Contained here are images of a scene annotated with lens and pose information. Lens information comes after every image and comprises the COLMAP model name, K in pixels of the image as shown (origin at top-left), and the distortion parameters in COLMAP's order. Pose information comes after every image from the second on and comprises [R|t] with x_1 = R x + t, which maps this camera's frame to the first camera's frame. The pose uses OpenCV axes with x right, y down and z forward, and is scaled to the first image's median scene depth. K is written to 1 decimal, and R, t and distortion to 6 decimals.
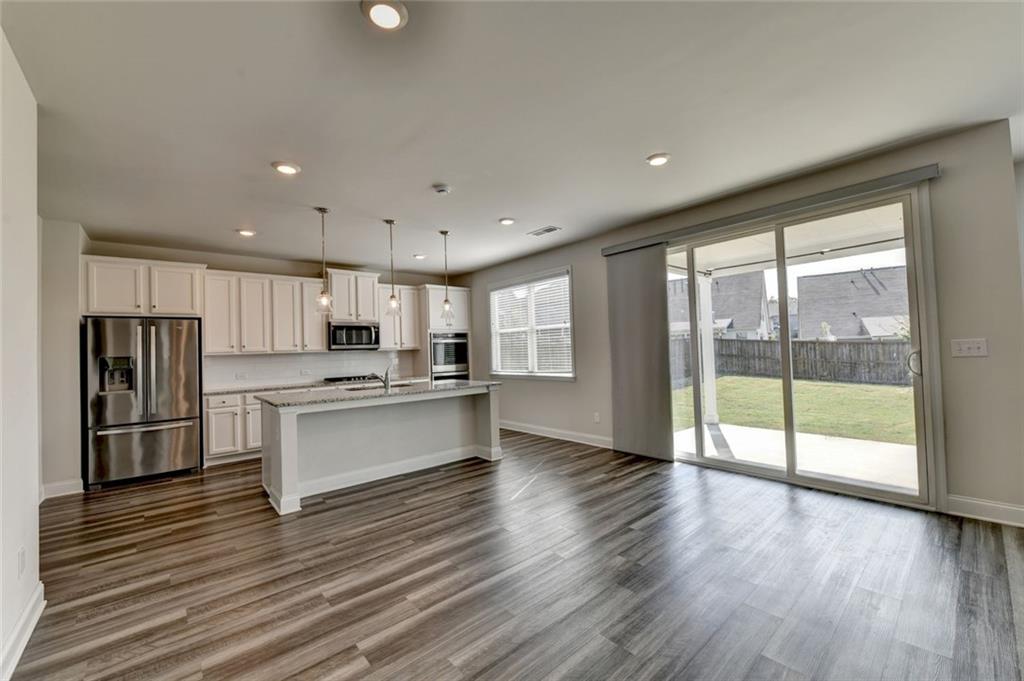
lens RADIAL K [[409.7, 0, 514.5], [0, 409.7, 340.9], [0, 0, 1]] dist [-0.005005, -0.000182]
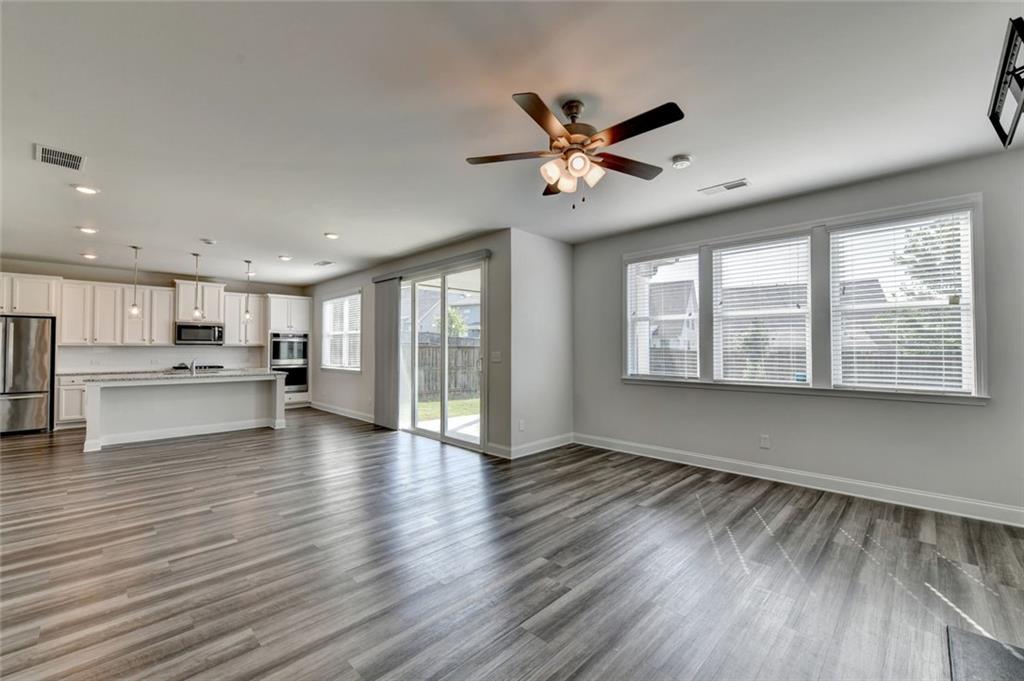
lens RADIAL K [[422.0, 0, 516.3], [0, 422.0, 341.7], [0, 0, 1]] dist [-0.007525, -0.000135]
pose [[0.996570, 0.034197, 0.075360, 0.537652], [-0.034632, 0.999390, 0.004465, -0.029982], [-0.075162, -0.007060, 0.997146, -0.401958]]
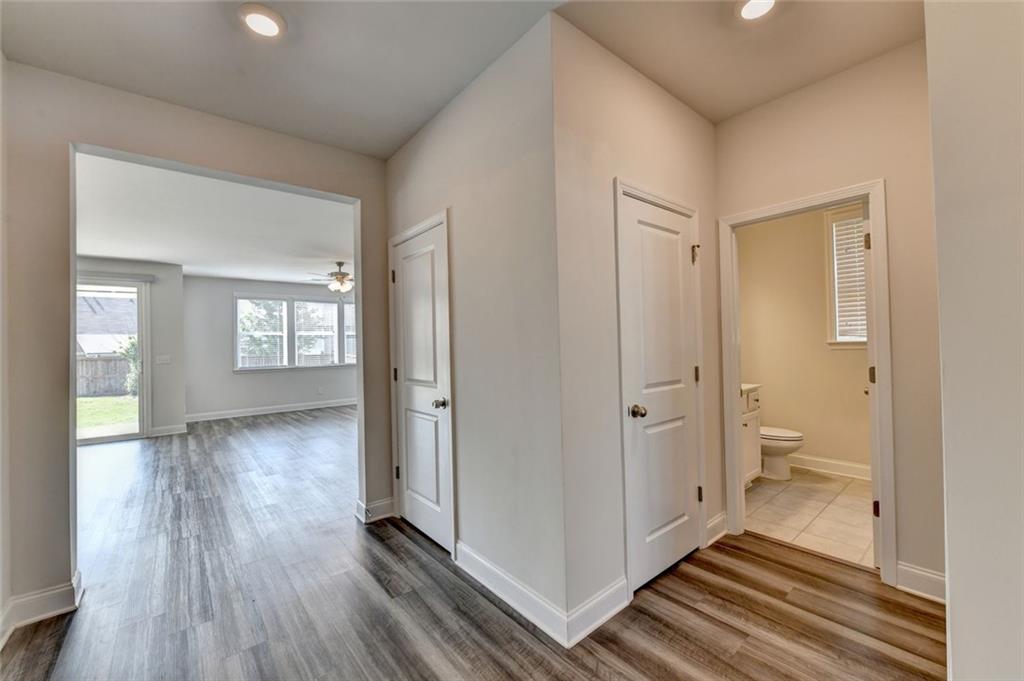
lens RADIAL K [[409.7, 0, 514.5], [0, 409.7, 340.9], [0, 0, 1]] dist [-0.005005, -0.000182]
pose [[0.031529, 0.042403, 0.998603, -0.548505], [-0.000200, 0.999100, -0.042418, 0.003972], [-0.999503, 0.001137, 0.031509, -0.513448]]
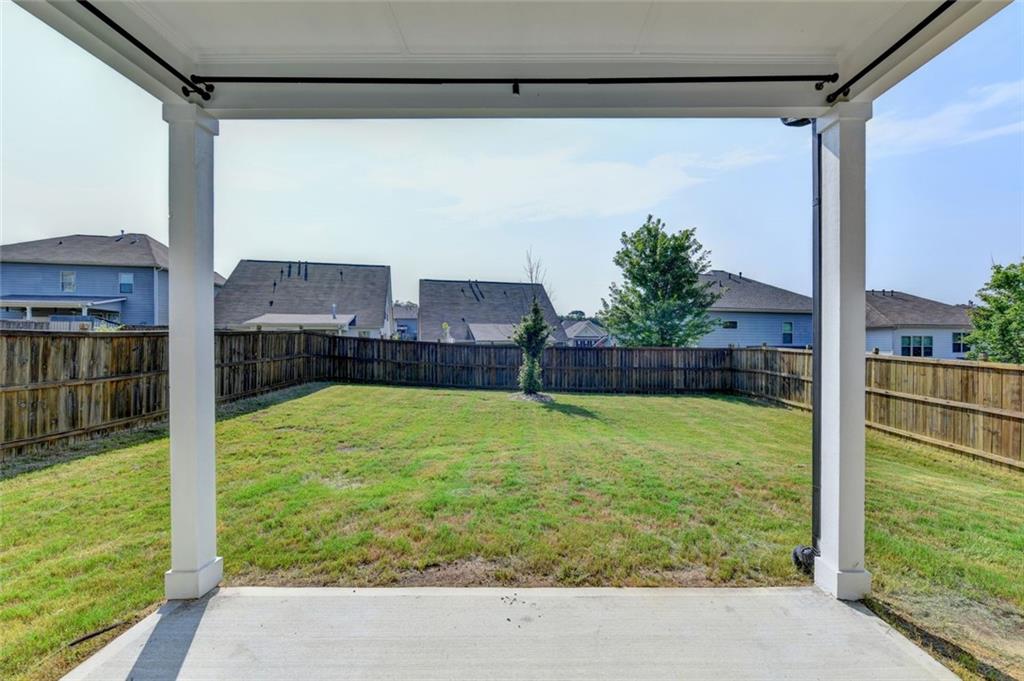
lens RADIAL K [[427.4, 0, 528.8], [0, 427.4, 344.5], [0, 0, 1]] dist [-0.002358, -0.000136]
pose [[0.648453, 0.031800, 0.760590, 0.507754], [-0.039845, 0.999175, -0.007805, 0.011886], [-0.760211, -0.025245, 0.649185, 0.781475]]
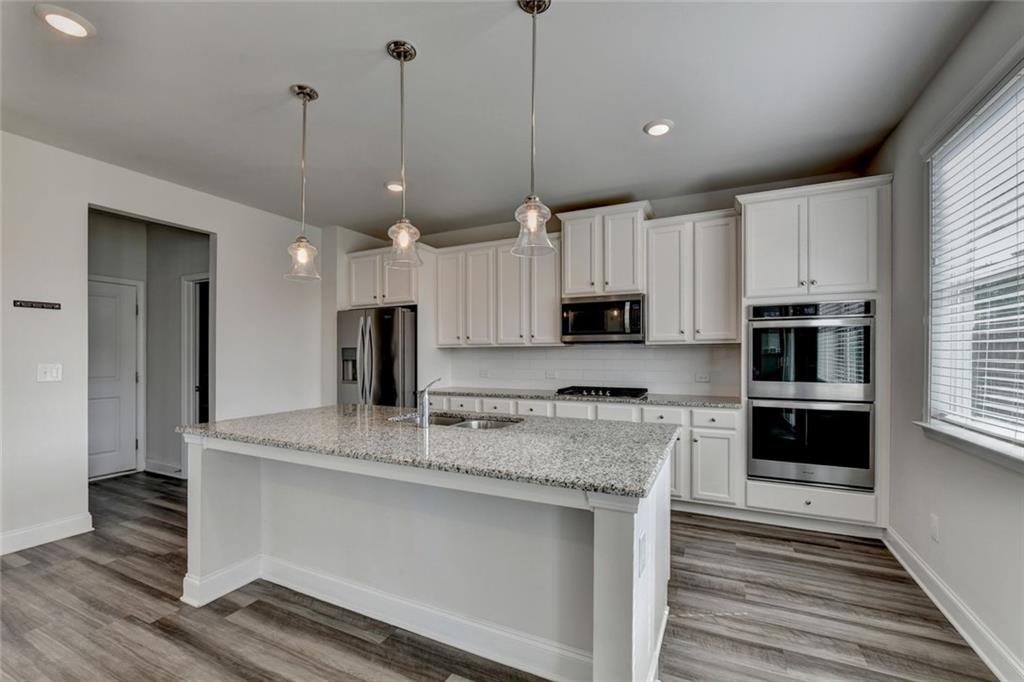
lens RADIAL K [[424.0, 0, 518.2], [0, 424.0, 353.9], [0, 0, 1]] dist [-0.007934, -0.000255]
pose [[0.398094, 0.032232, -0.916778, 0.135682], [0.014019, 0.999052, 0.041212, 0.011982], [0.917238, -0.029259, 0.397265, 0.722262]]
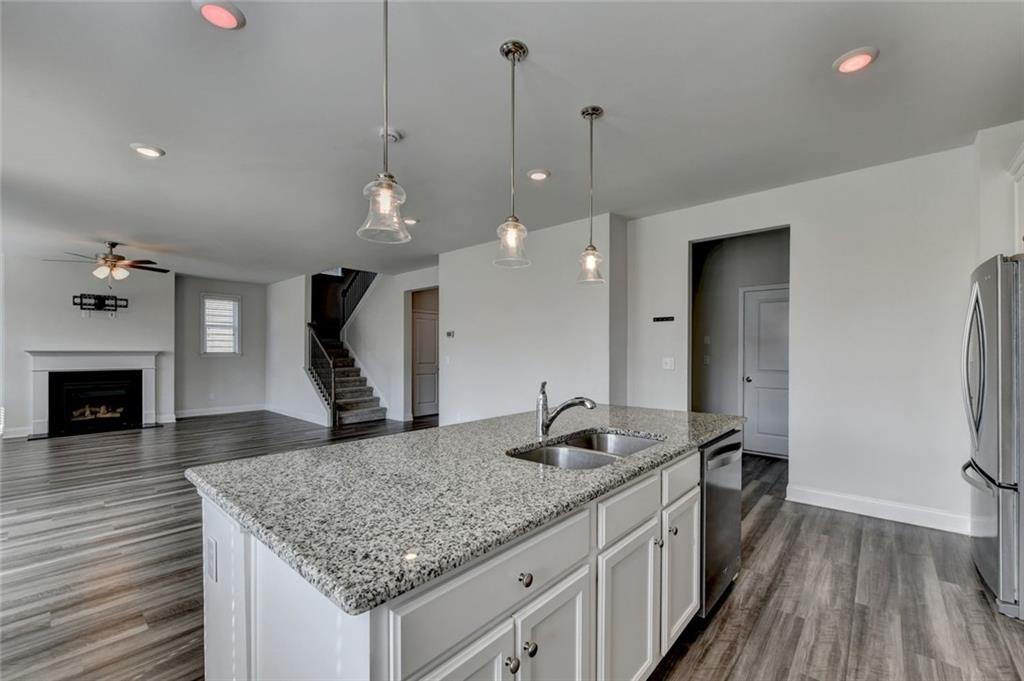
lens RADIAL K [[421.9, 0, 511.7], [0, 421.9, 352.7], [0, 0, 1]] dist [-0.001770, -0.000233]
pose [[-0.992135, 0.033812, -0.120518, -0.183568], [0.036117, 0.999203, -0.016990, 0.031206], [0.119848, -0.021210, -0.992566, 1.121868]]
